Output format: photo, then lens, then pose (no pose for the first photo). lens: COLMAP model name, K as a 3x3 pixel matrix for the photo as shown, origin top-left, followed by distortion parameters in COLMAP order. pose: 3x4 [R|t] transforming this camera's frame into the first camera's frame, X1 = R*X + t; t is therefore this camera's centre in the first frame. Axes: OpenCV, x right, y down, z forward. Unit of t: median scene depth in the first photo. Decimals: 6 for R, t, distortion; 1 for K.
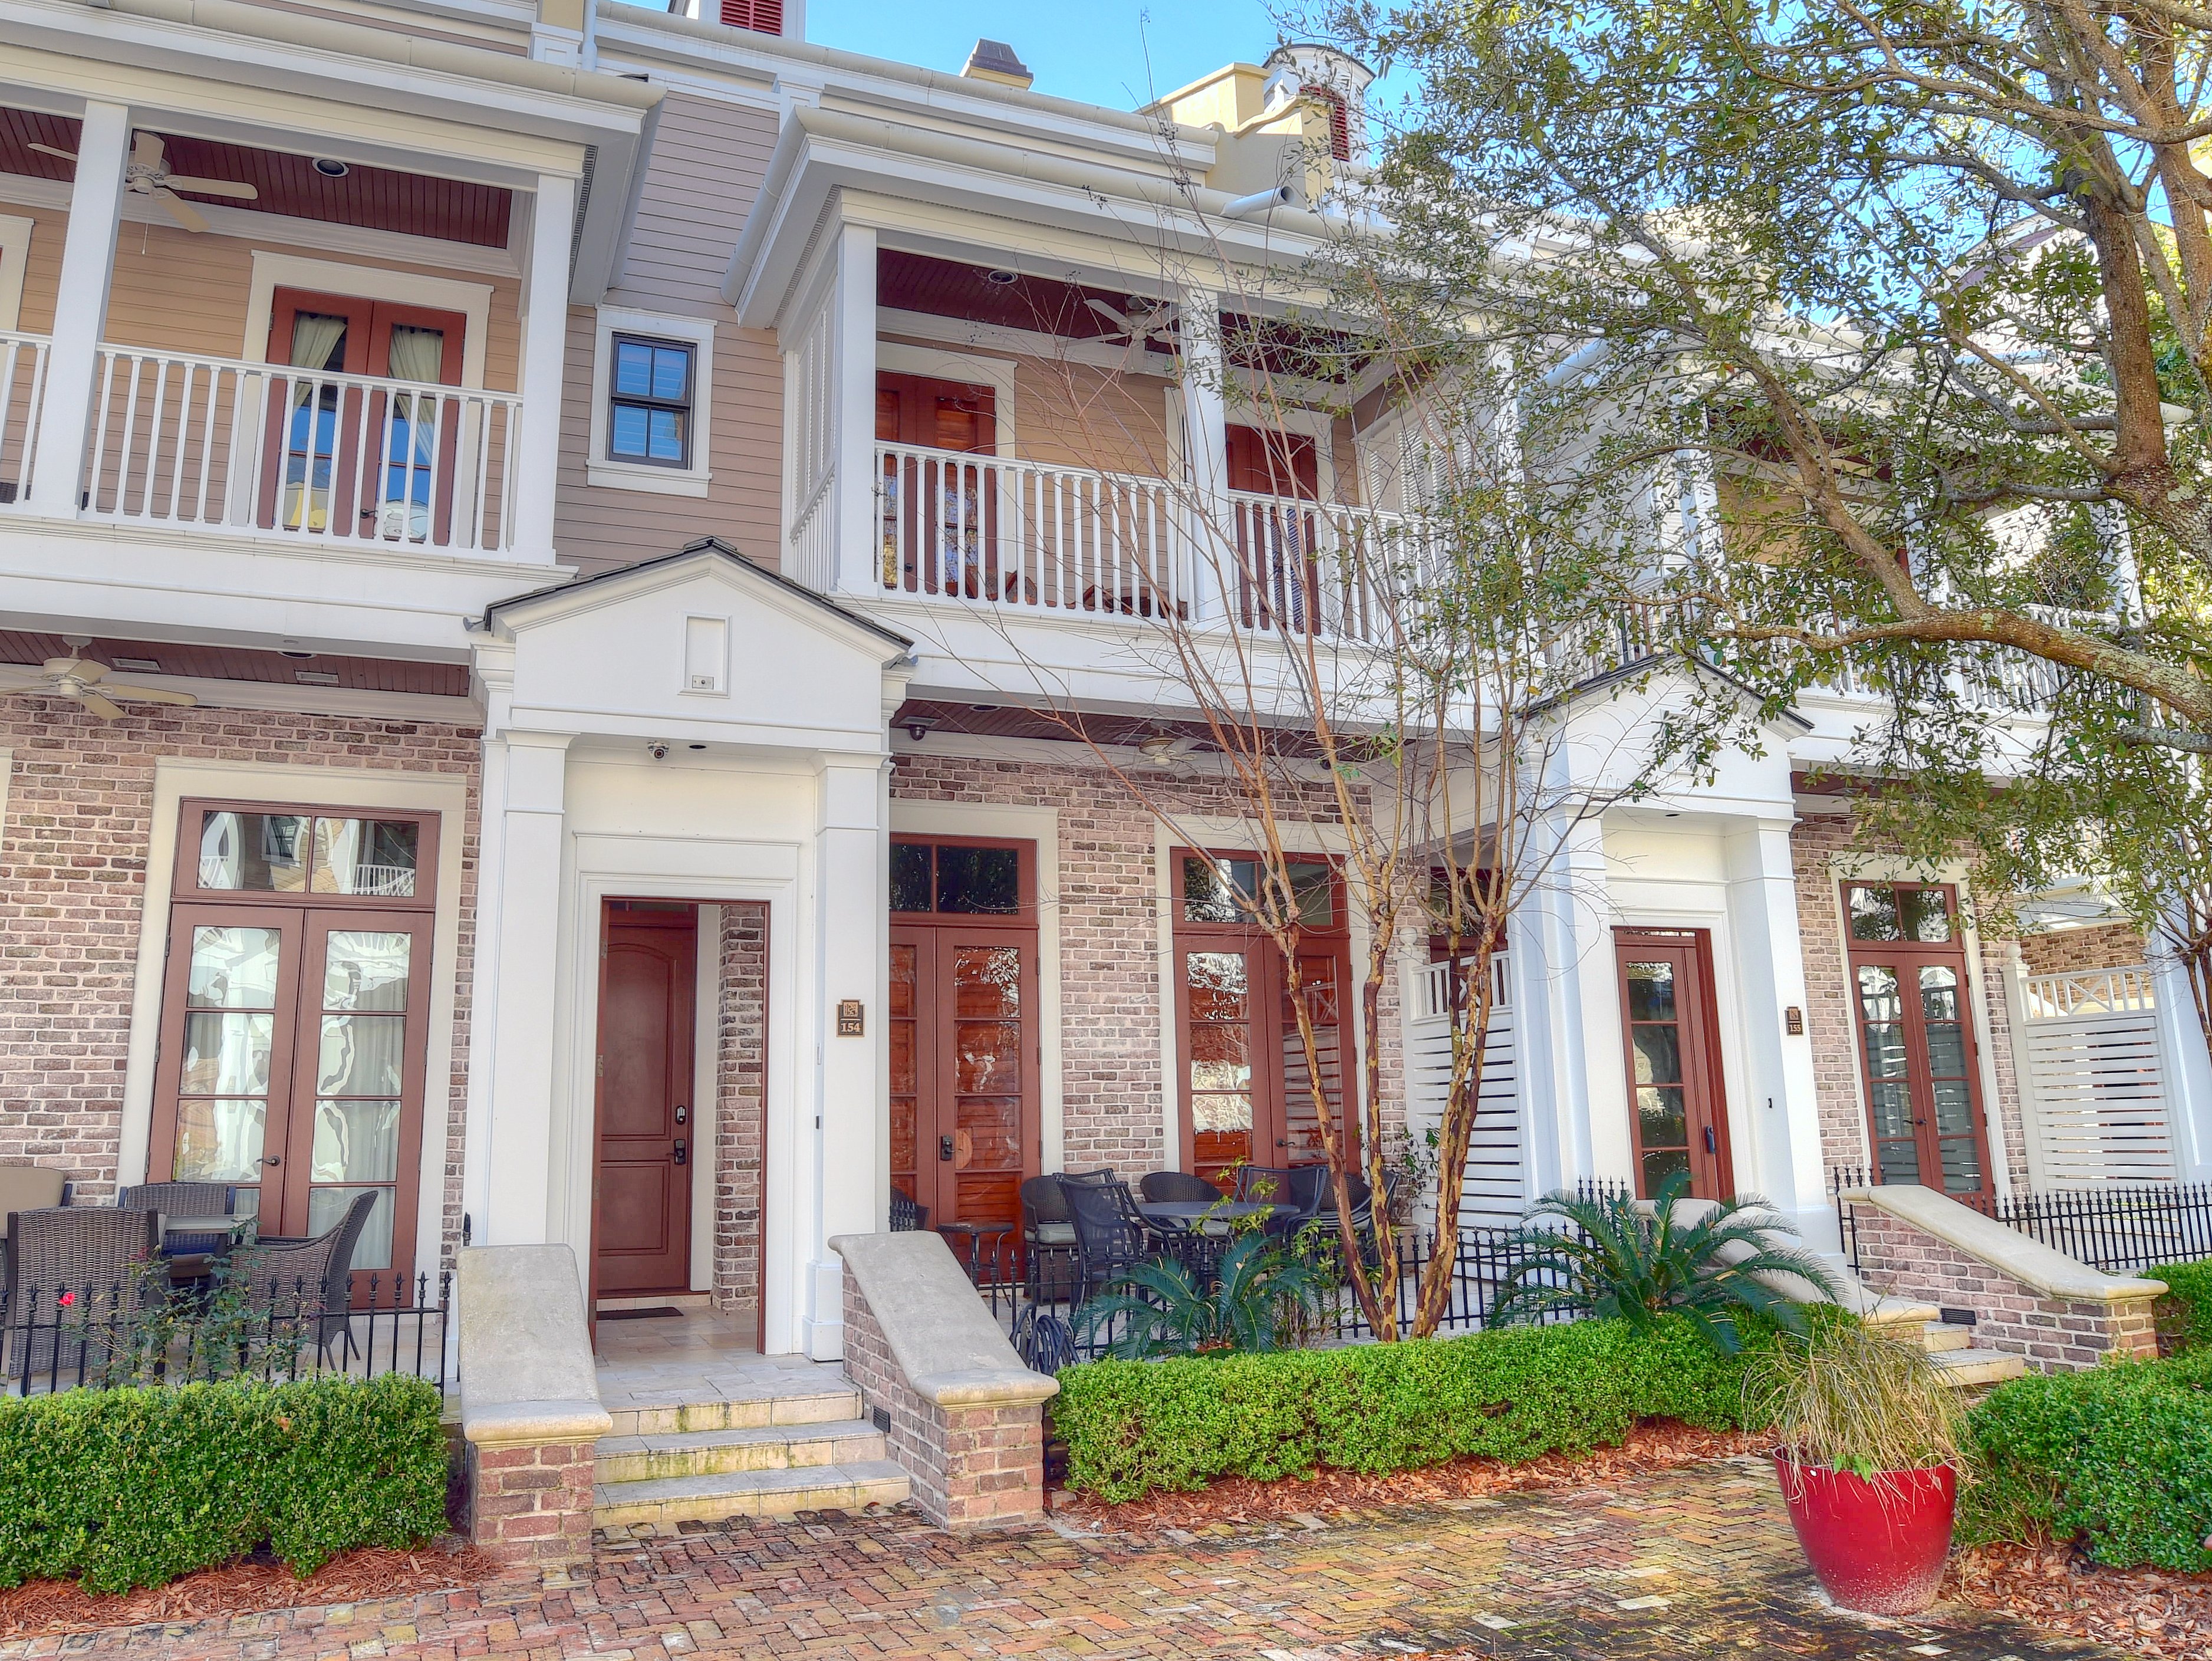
lens RADIAL K [[1737.3, 0, 1106.0], [0, 1737.3, 830.5], [0, 0, 1]] dist [0.079049, 0.000014]
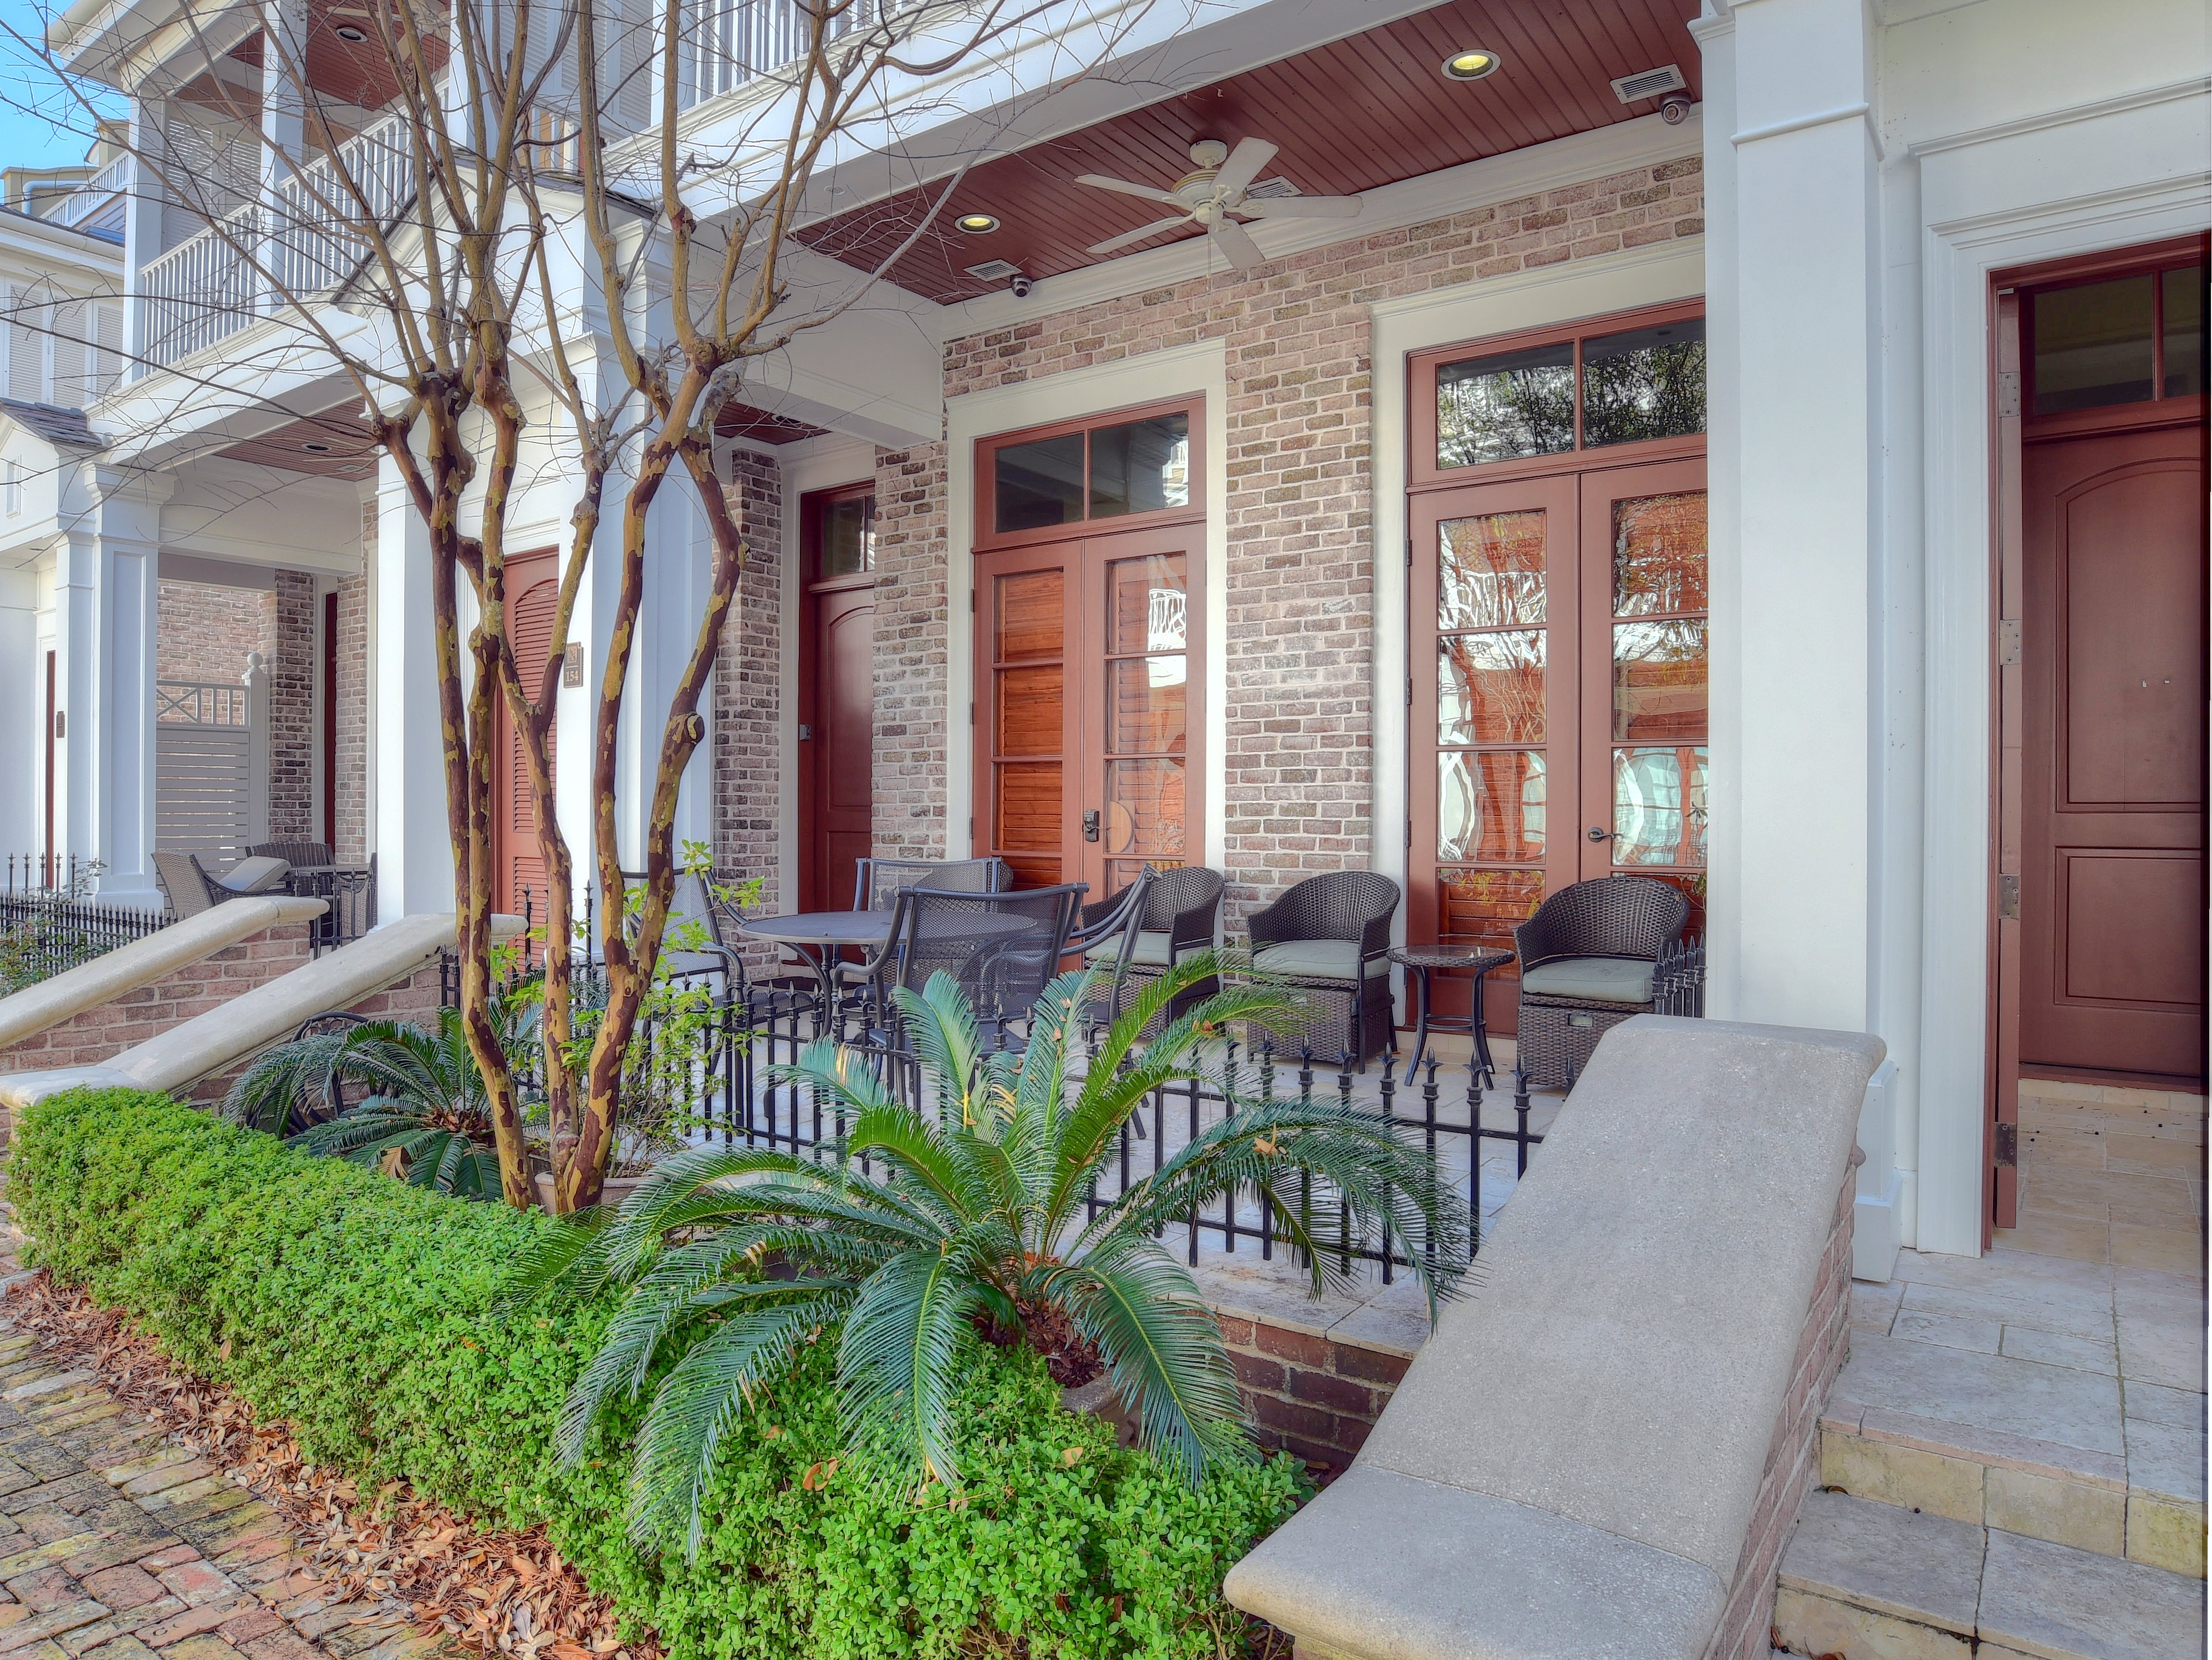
lens RADIAL K [[1406.5, 0, 1106.0], [0, 1406.5, 830.0], [0, 0, 1]] dist [-0.023799, 0.000276]
pose [[0.531256, 0.013256, -0.847108, 0.417122], [0.109409, 0.990432, 0.084113, 0.127669], [0.840117, -0.137367, 0.524722, 0.655512]]
